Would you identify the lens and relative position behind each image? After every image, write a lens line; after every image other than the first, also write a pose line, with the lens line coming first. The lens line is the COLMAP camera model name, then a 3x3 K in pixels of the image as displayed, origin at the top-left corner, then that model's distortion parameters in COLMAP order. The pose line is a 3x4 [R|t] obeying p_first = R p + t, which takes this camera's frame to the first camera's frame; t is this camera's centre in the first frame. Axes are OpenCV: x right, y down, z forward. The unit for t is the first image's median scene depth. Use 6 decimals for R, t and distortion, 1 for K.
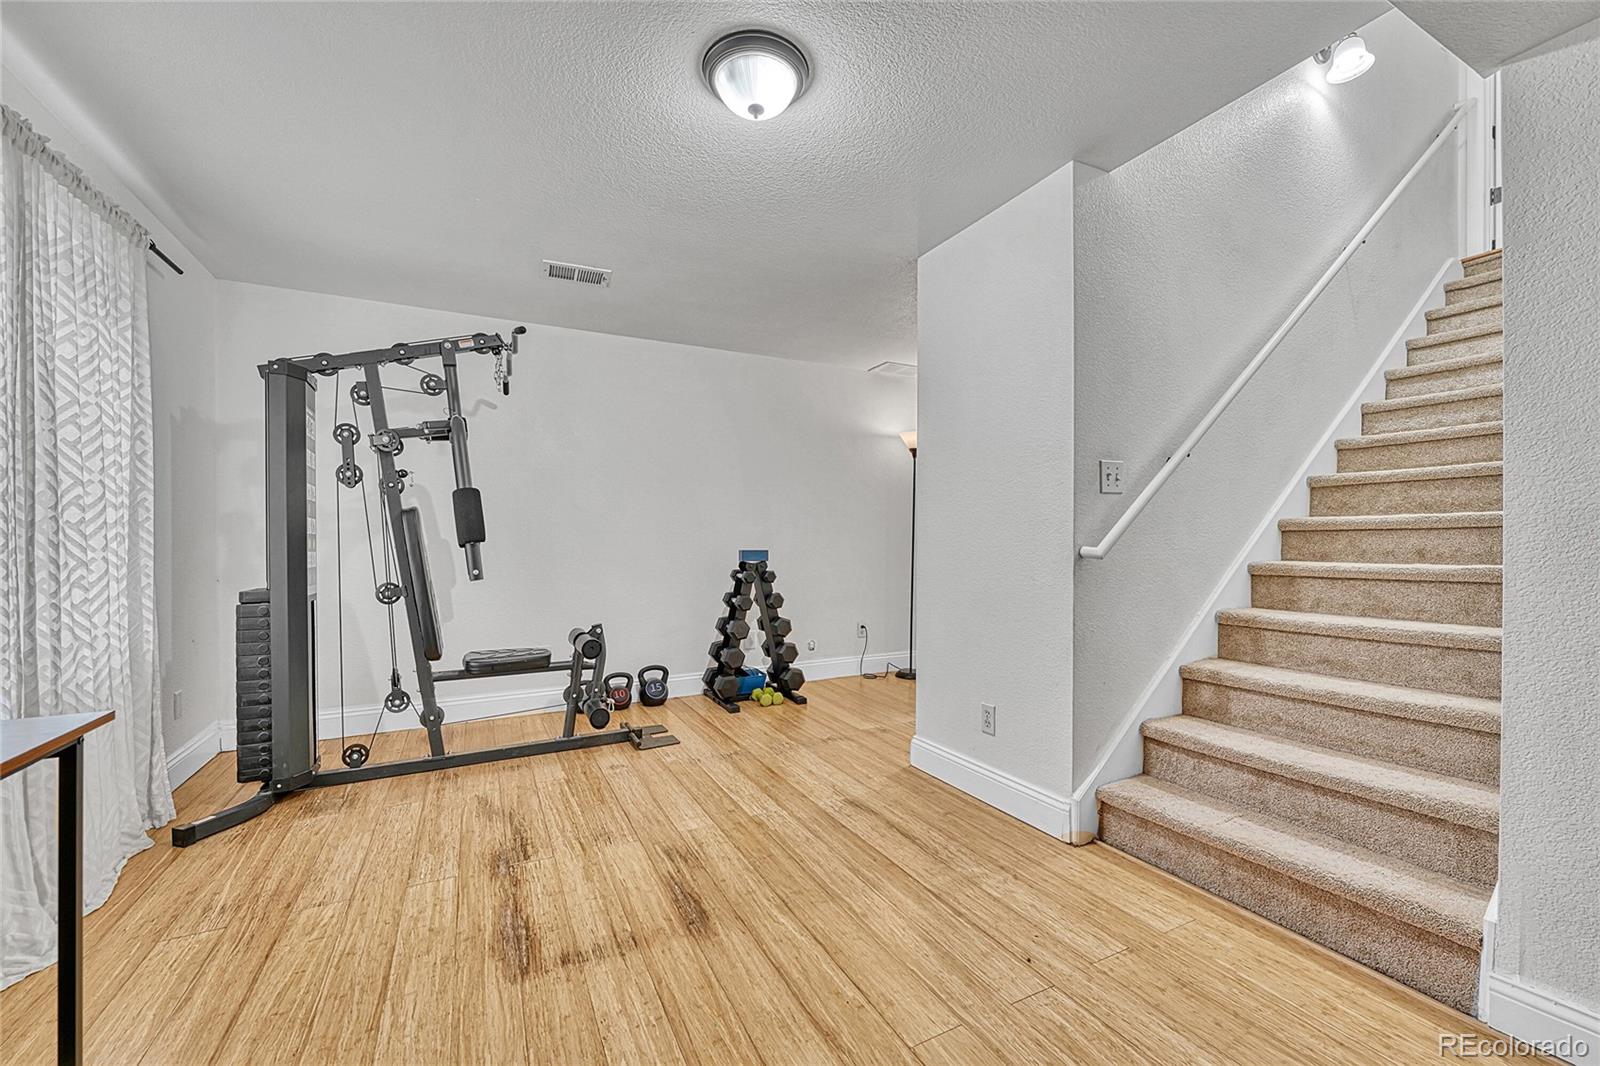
lens RADIAL K [[631.2, 0, 797.9], [0, 631.2, 541.3], [0, 0, 1]] dist [-0.001343, 0.001040]
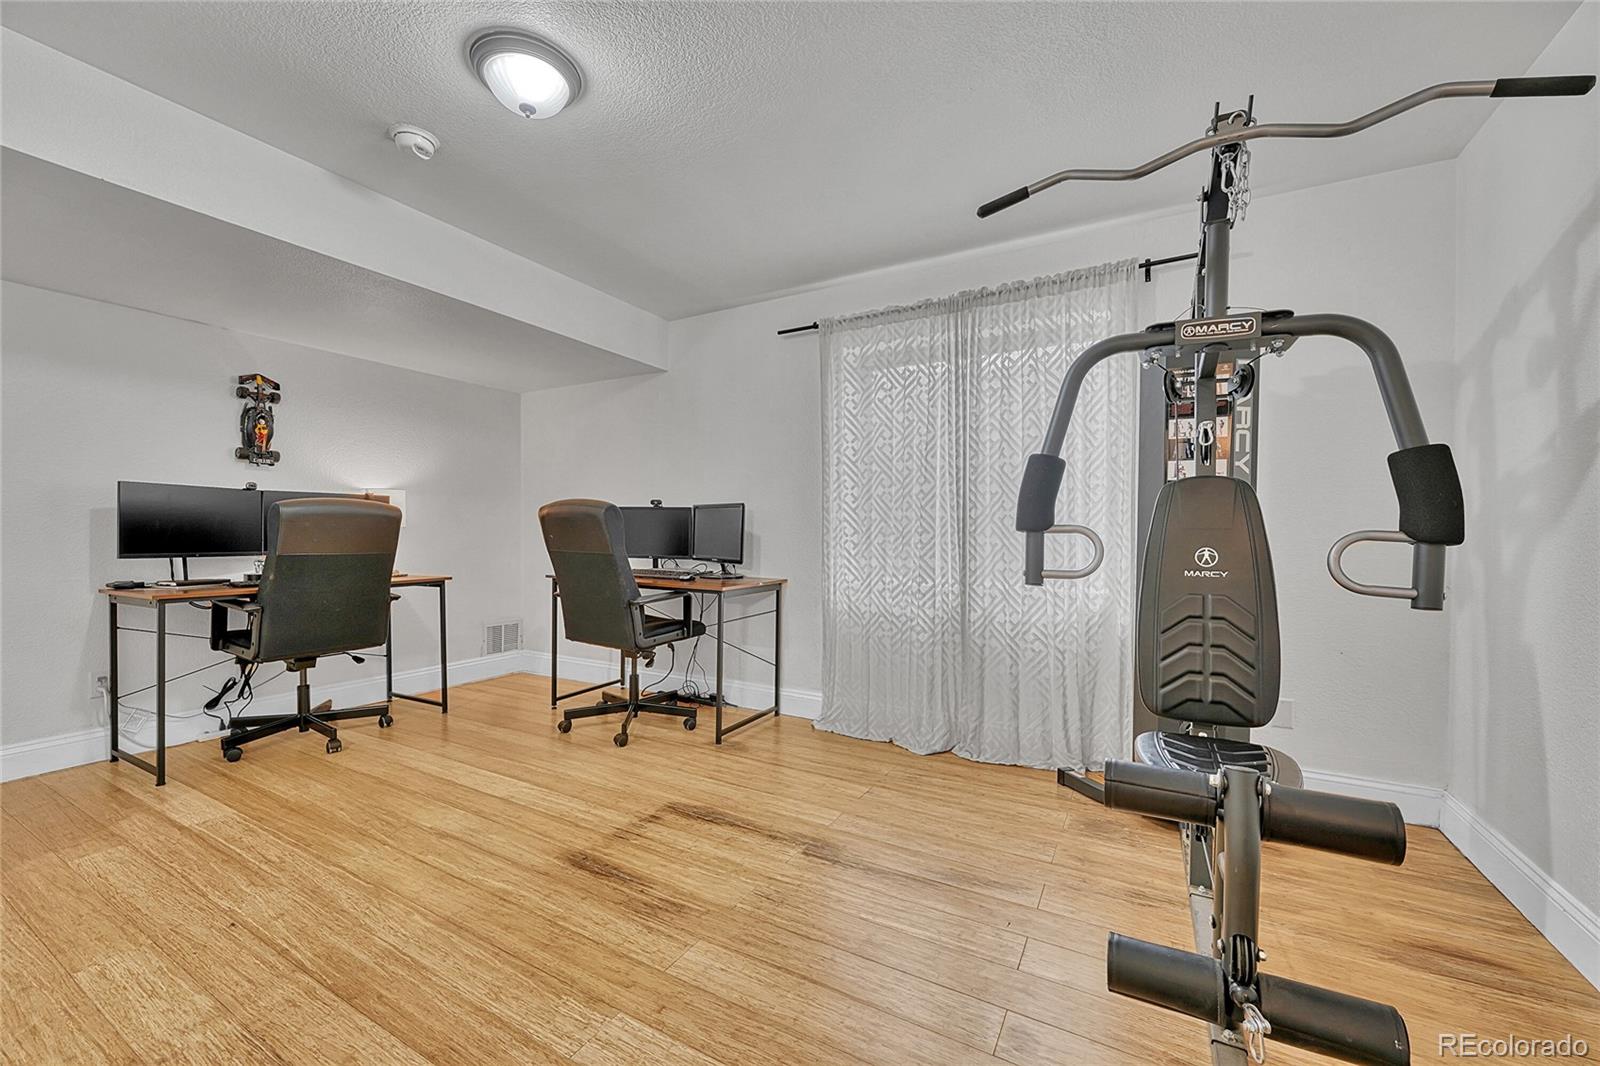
lens RADIAL K [[631.2, 0, 800.1], [0, 631.2, 537.2], [0, 0, 1]] dist [-0.001343, 0.001040]
pose [[-0.830185, 0.002825, -0.557481, 0.137976], [-0.003069, 0.999949, 0.009638, 0.001791], [0.557480, 0.009712, -0.830134, 2.025598]]
